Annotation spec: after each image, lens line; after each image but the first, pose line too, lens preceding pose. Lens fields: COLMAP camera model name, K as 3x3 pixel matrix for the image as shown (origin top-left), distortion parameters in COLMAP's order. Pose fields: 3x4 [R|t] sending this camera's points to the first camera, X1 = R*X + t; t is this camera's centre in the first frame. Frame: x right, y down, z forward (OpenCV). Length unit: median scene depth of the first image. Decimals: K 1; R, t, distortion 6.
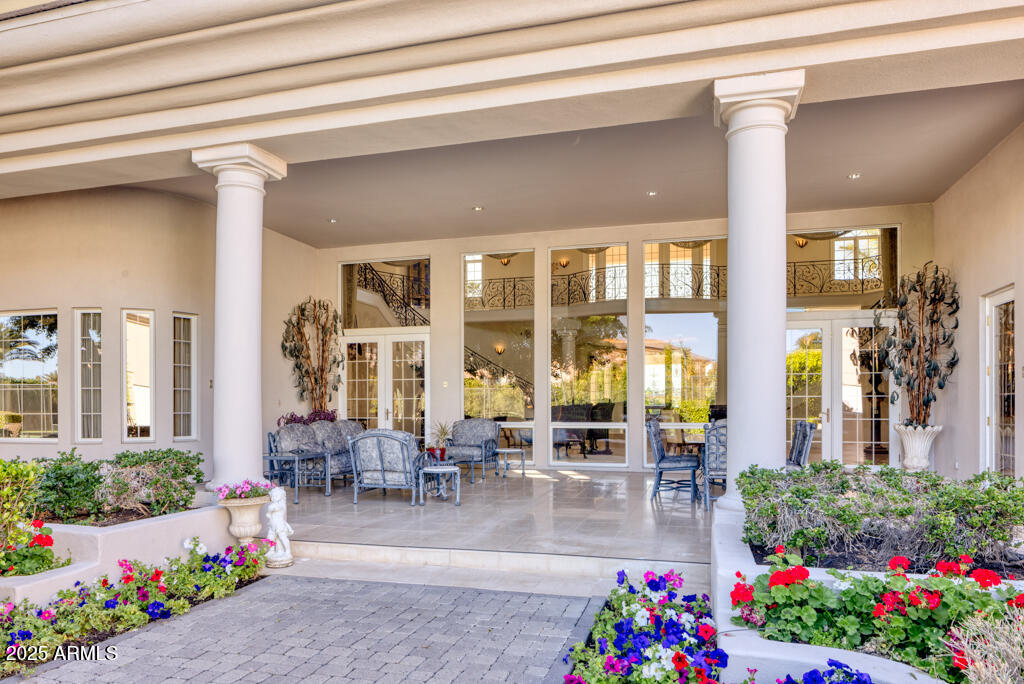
lens RADIAL K [[700.2, 0, 512.0], [0, 700.2, 342.0], [0, 0, 1]] dist [-0.001913, -0.001037]
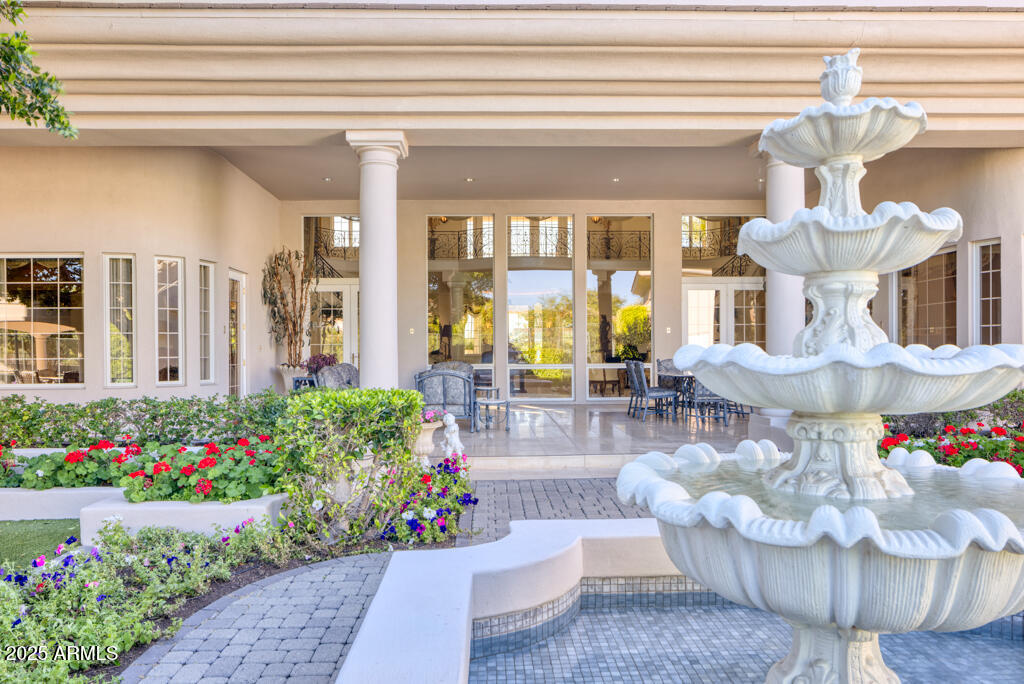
lens RADIAL K [[700.2, 0, 512.0], [0, 700.2, 342.0], [0, 0, 1]] dist [-0.001913, -0.001037]
pose [[0.947014, 0.006133, 0.321133, -0.334129], [-0.030793, 0.996946, 0.071769, -0.009445], [-0.319712, -0.077855, 0.944311, -0.121561]]
